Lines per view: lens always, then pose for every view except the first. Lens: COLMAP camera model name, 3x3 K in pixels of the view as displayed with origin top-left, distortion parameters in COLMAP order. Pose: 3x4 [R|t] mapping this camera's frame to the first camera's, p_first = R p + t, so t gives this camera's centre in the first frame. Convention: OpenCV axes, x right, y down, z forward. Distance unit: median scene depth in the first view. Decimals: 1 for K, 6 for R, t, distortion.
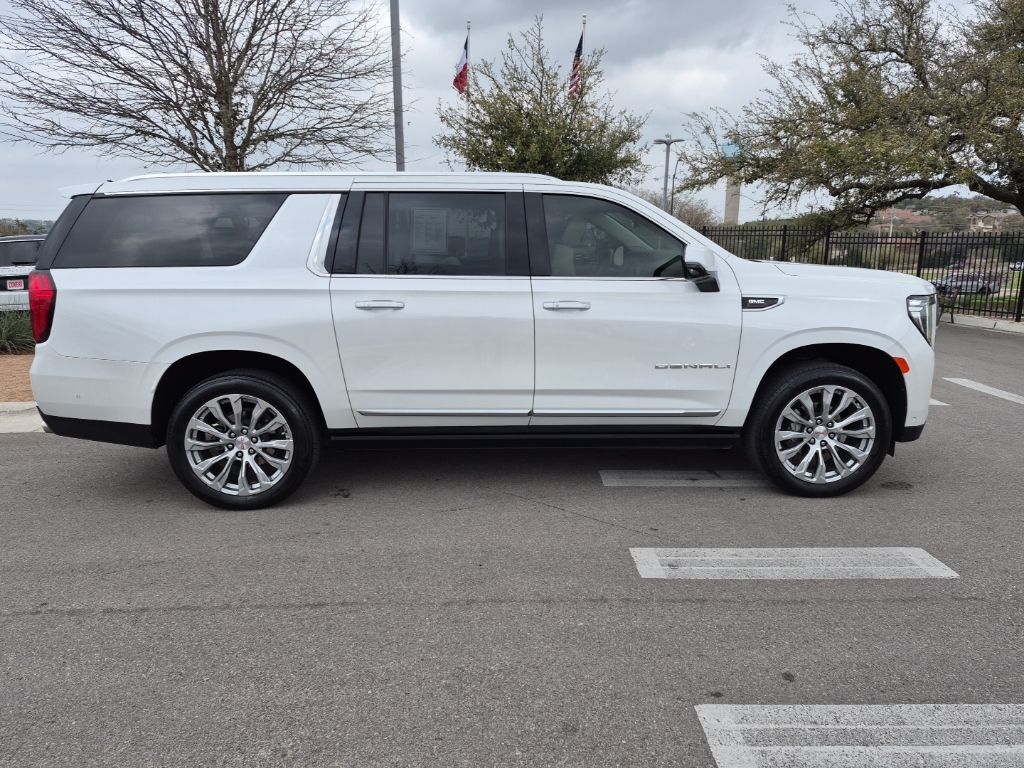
lens RADIAL K [[706.8, 0, 515.6], [0, 706.8, 383.5], [0, 0, 1]] dist [0.110066, -0.125310]
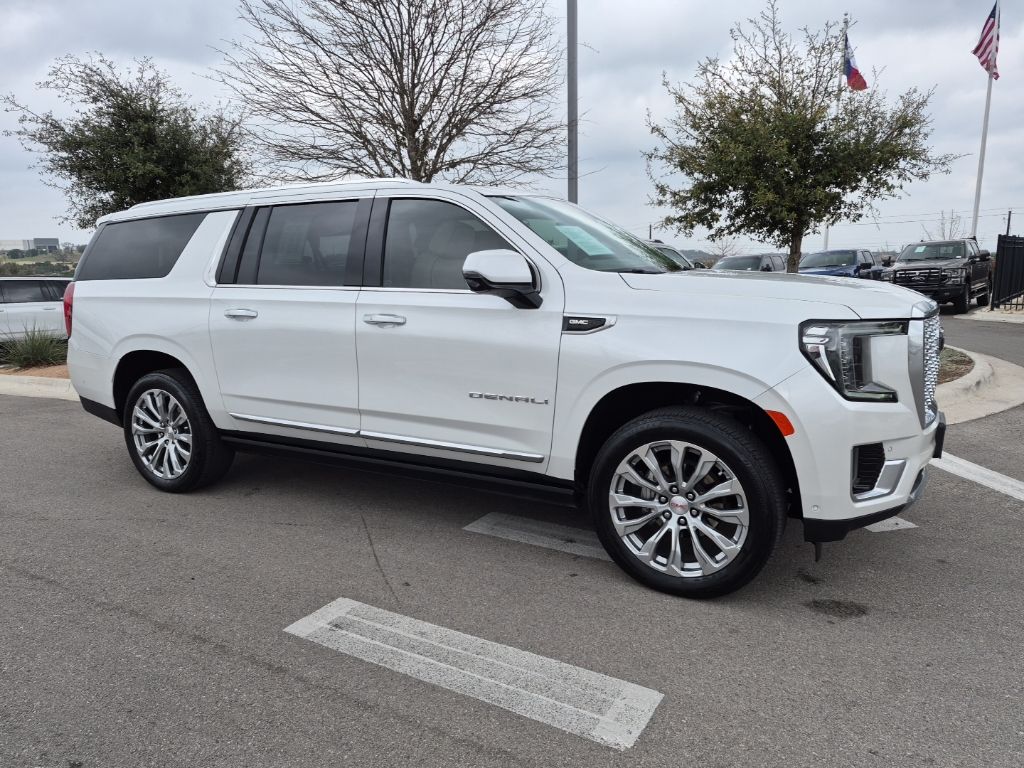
lens RADIAL K [[706.8, 0, 515.6], [0, 706.8, 383.5], [0, 0, 1]] dist [0.110066, -0.125310]
pose [[0.850599, 0.072817, -0.520749, 0.676041], [-0.087122, 0.996193, -0.003008, -0.039116], [0.518548, 0.047927, 0.853704, 0.306324]]
